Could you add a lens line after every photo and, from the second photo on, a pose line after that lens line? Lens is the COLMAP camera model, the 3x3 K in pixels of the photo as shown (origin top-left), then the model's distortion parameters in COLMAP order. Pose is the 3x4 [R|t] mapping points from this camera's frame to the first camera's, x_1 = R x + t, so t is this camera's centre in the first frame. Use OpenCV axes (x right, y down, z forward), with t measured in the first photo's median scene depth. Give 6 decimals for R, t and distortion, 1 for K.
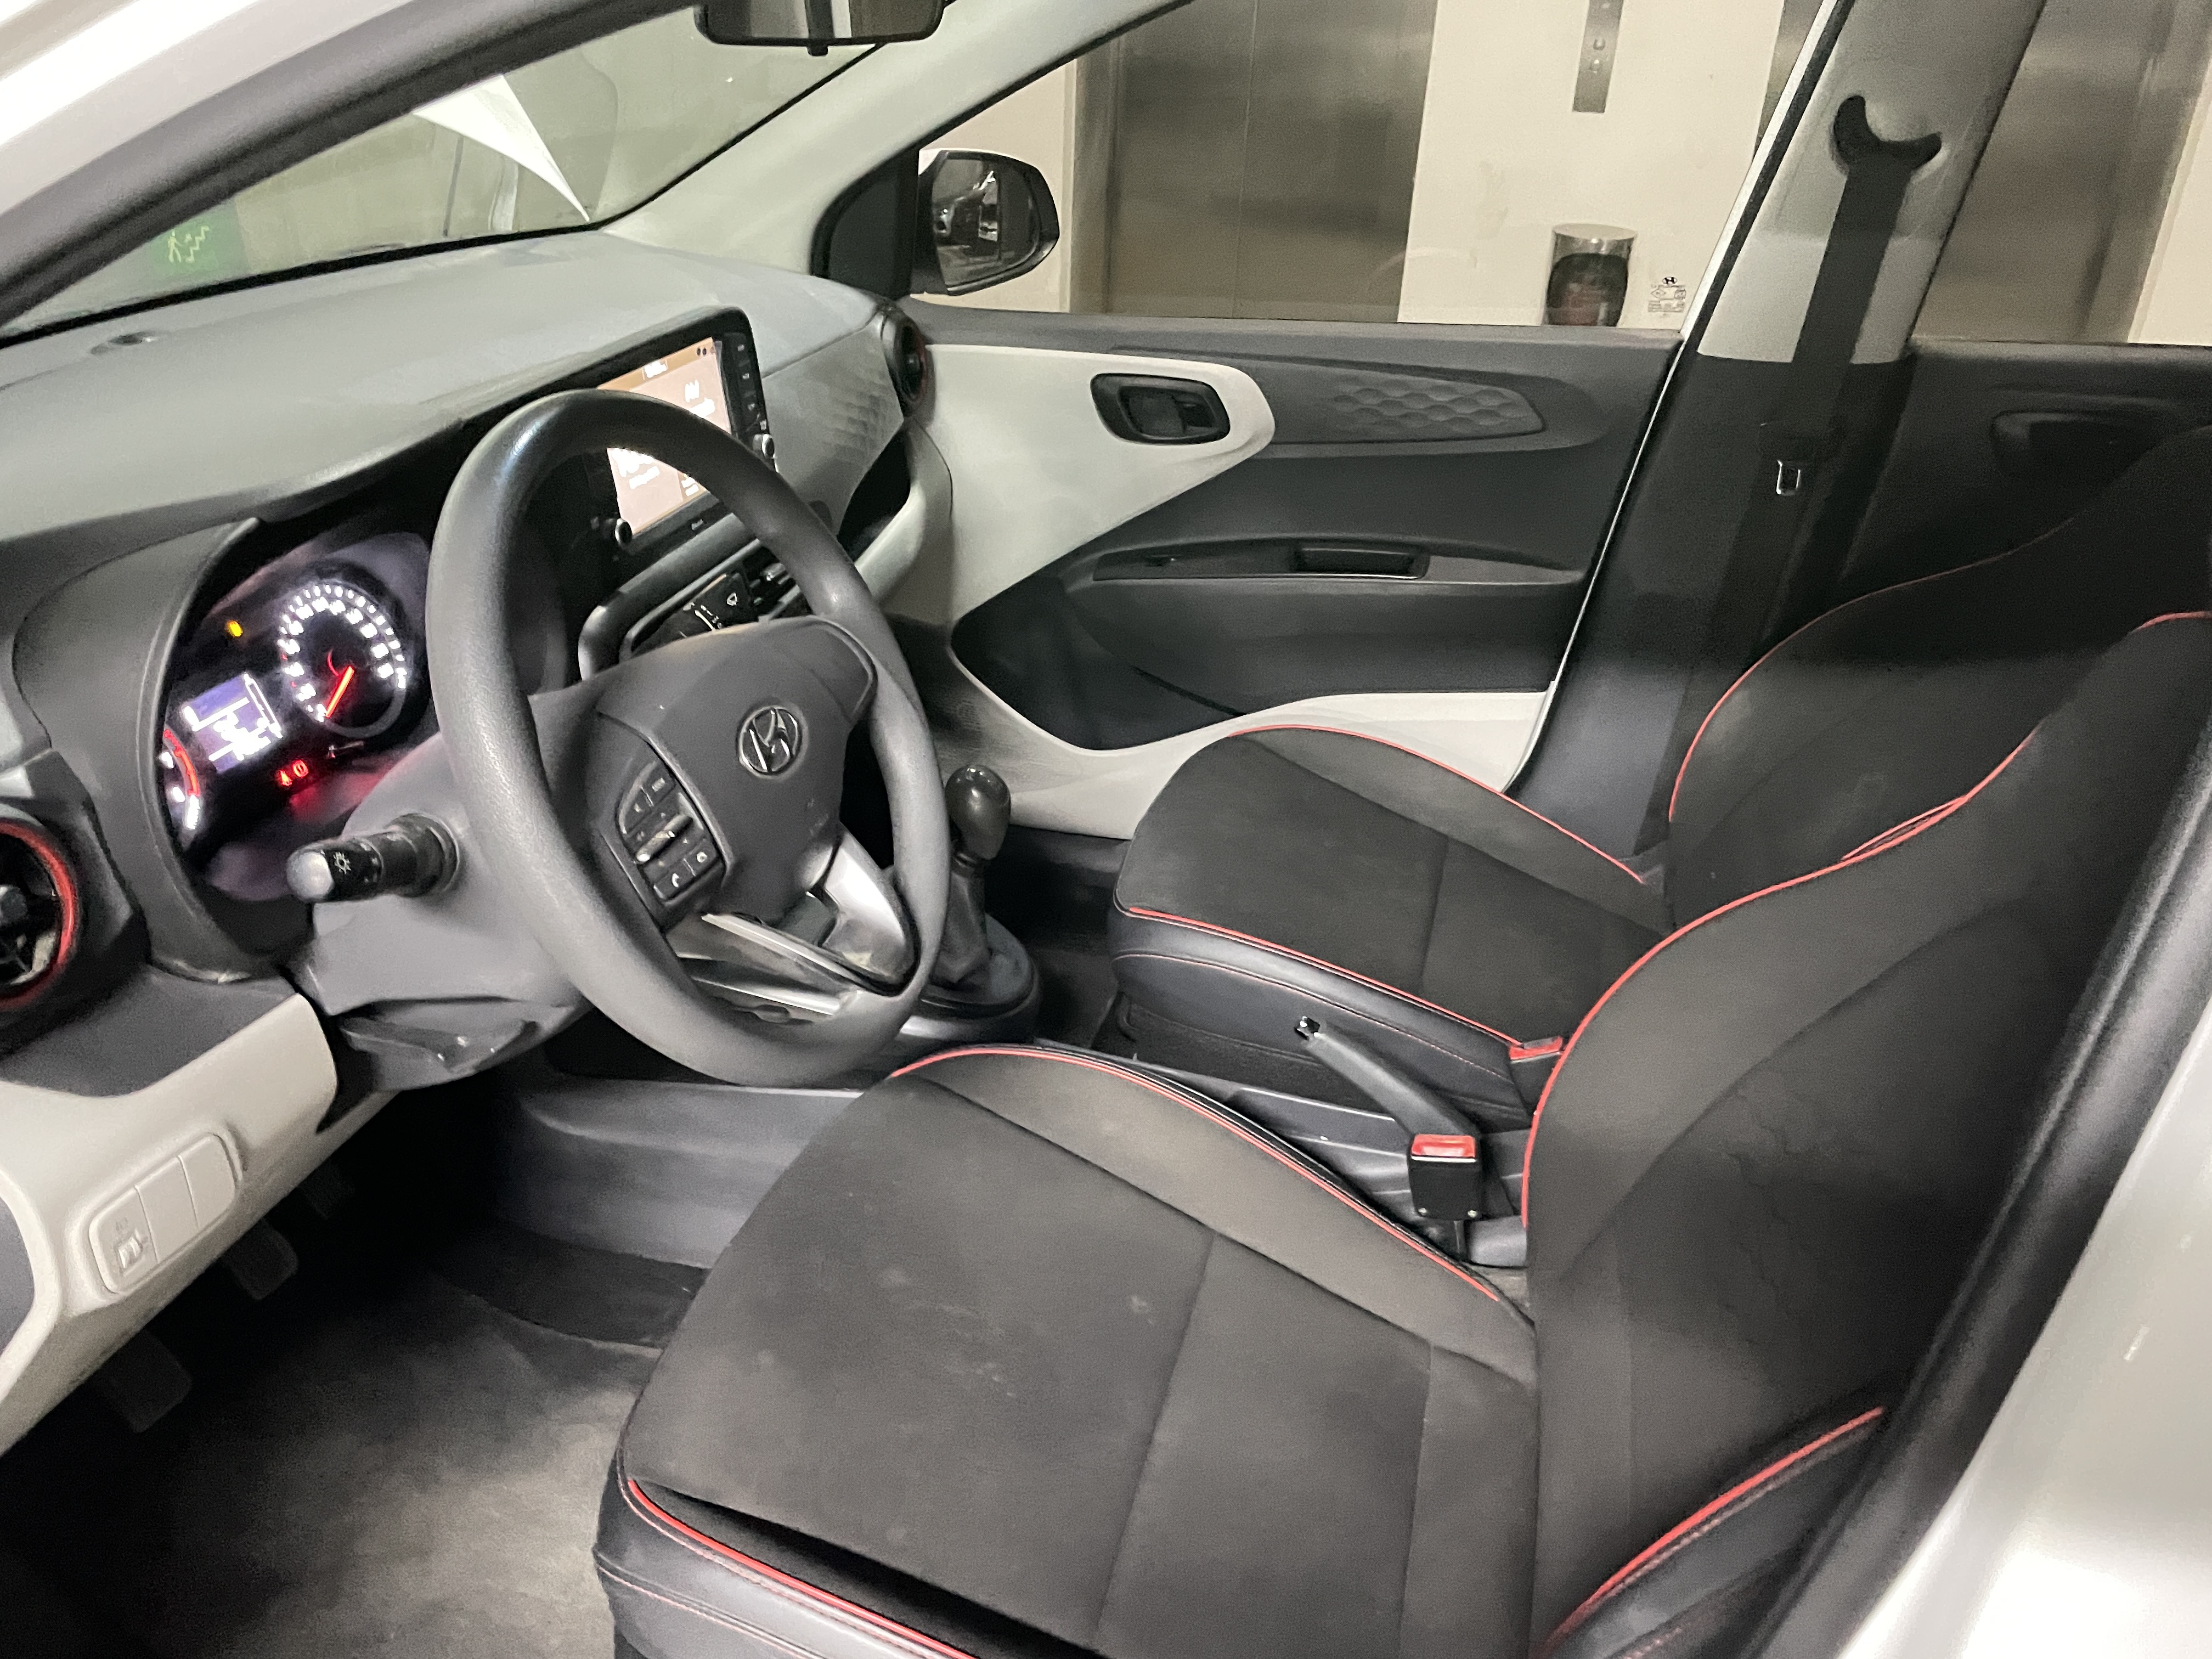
lens RADIAL K [[1724.3, 0, 1106.0], [0, 1724.3, 829.5], [0, 0, 1]] dist [0.087504, -0.133566]
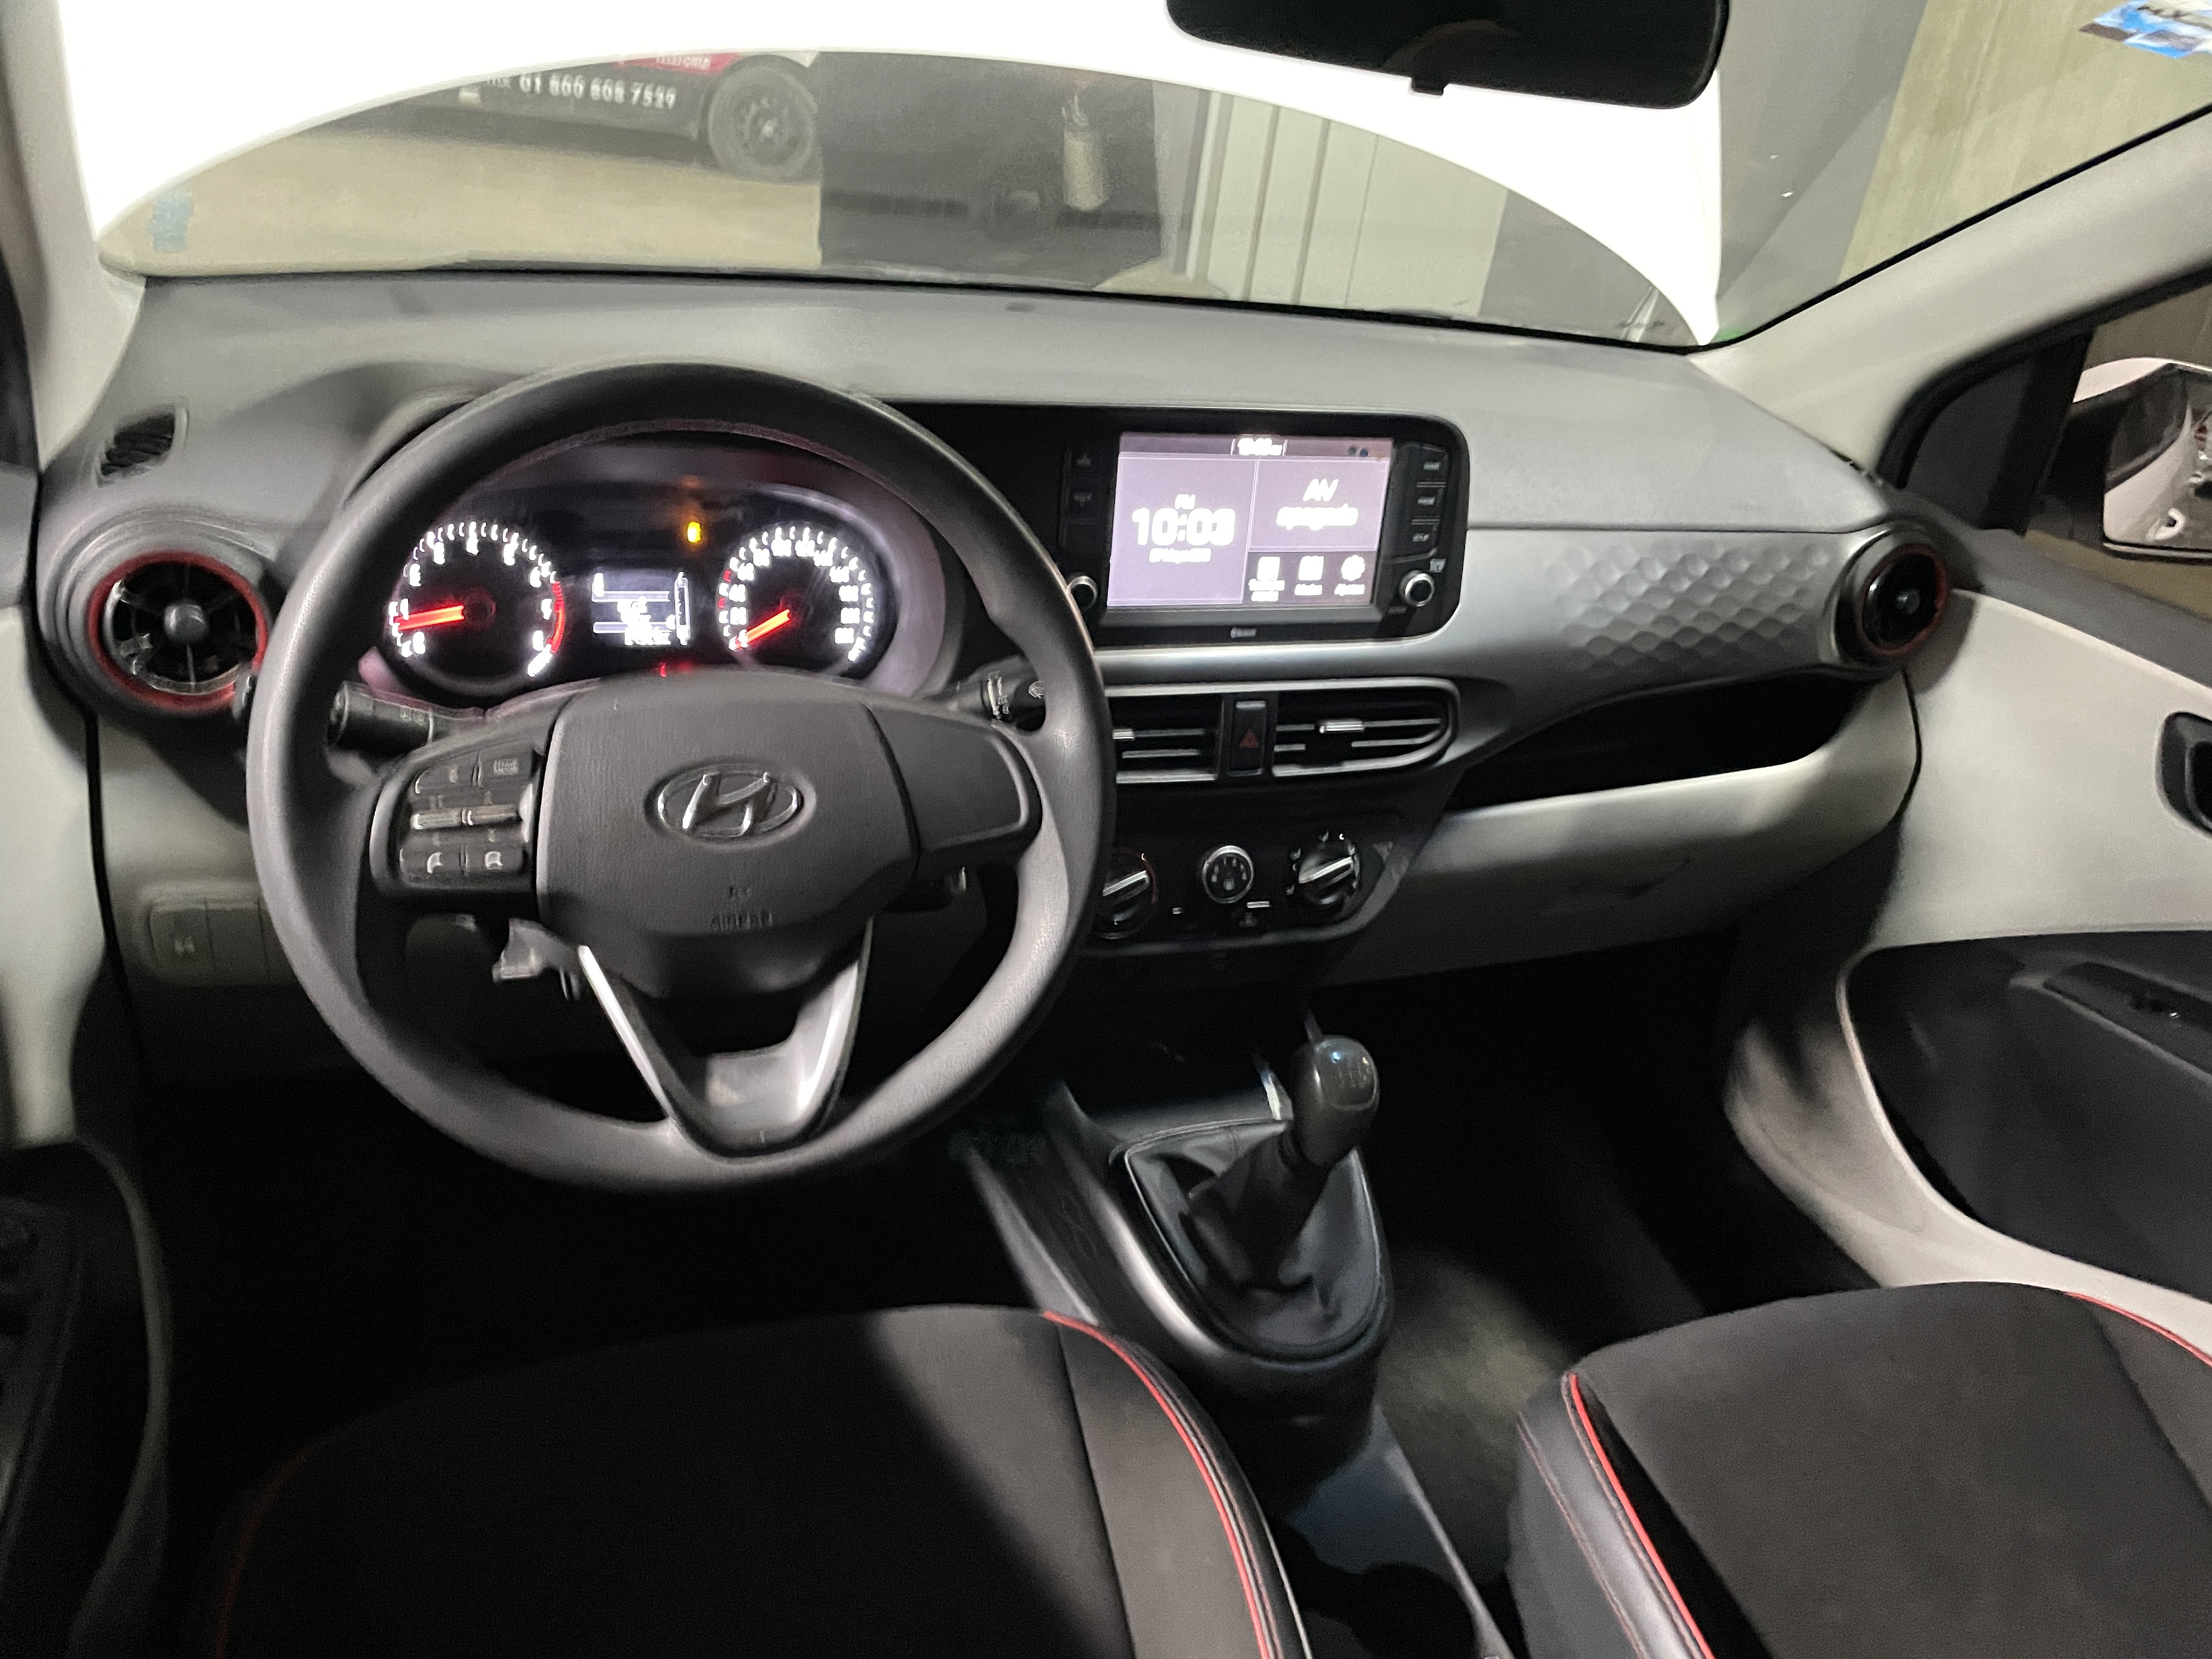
lens RADIAL K [[1724.3, 0, 1106.0], [0, 1724.3, 829.5], [0, 0, 1]] dist [0.087504, -0.133566]
pose [[0.562124, 0.413631, -0.716188, 0.438876], [-0.470281, 0.872190, 0.134613, -0.204870], [0.680332, 0.261140, 0.684802, 0.472349]]
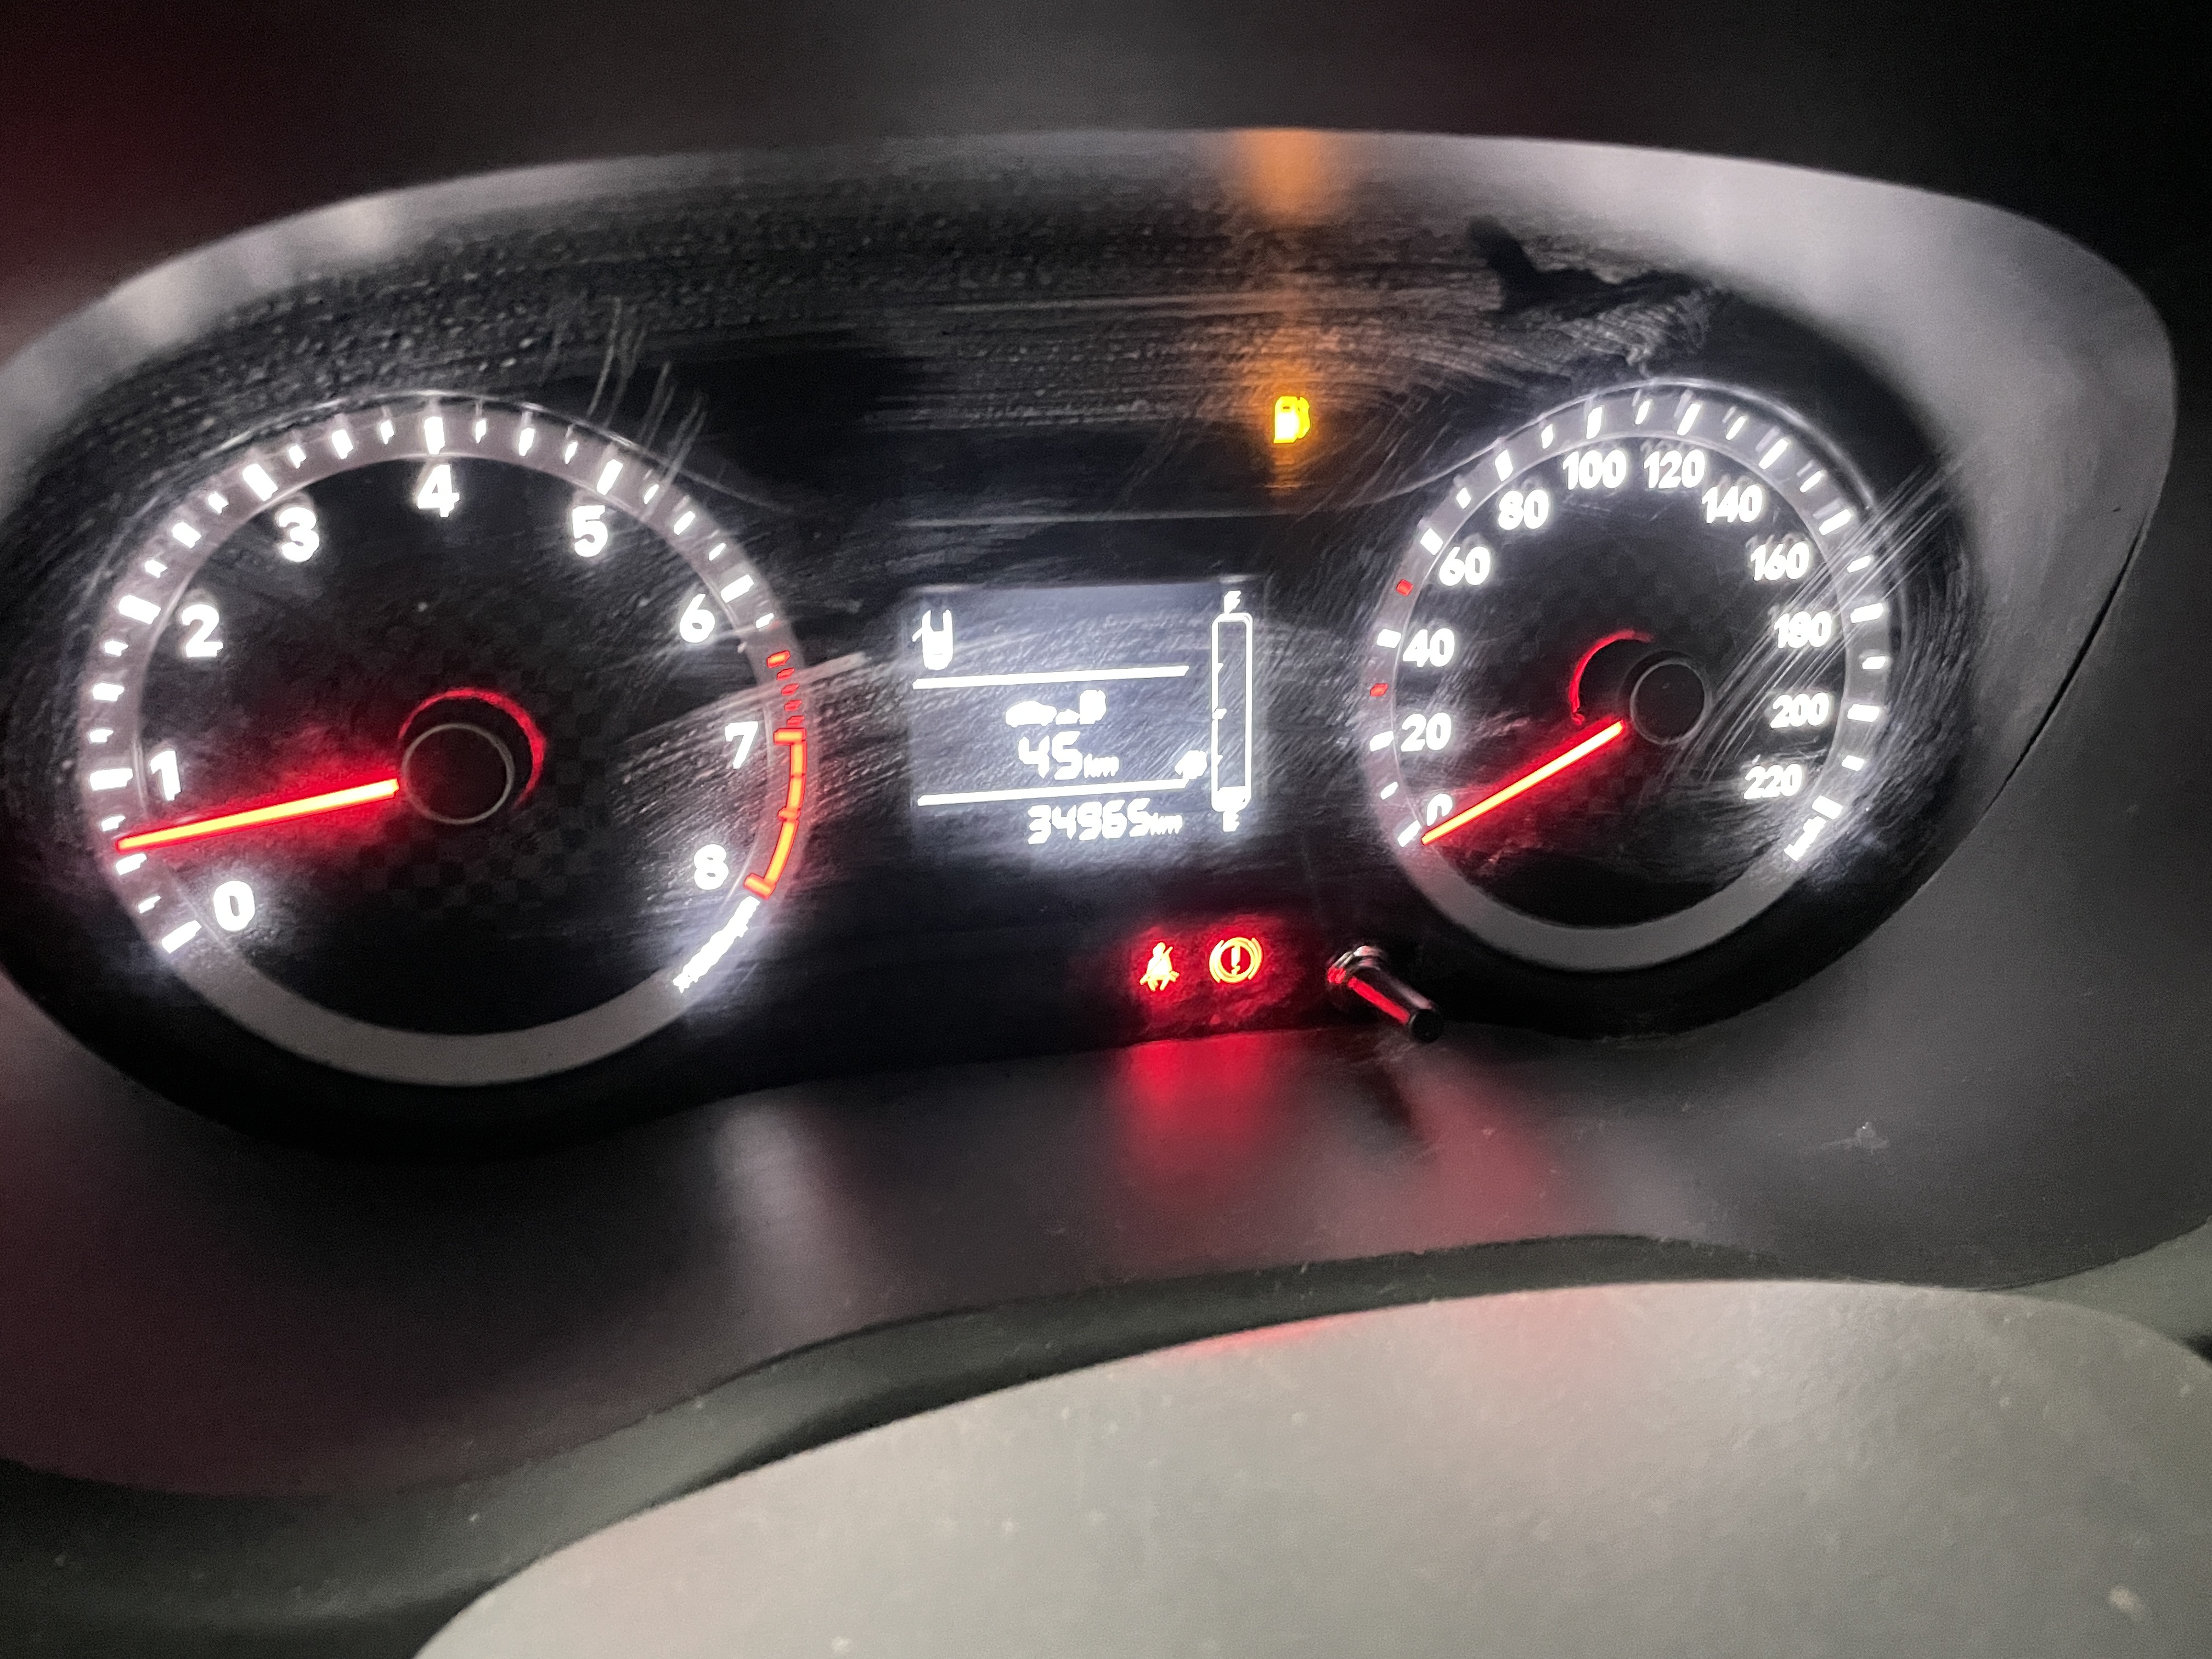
lens RADIAL K [[1724.3, 0, 1106.0], [0, 1724.3, 829.5], [0, 0, 1]] dist [0.087504, -0.133566]
pose [[0.484292, 0.486547, -0.727140, -0.270539], [-0.460224, 0.848500, 0.261232, -0.111646], [0.744080, 0.208134, 0.634842, 0.776784]]
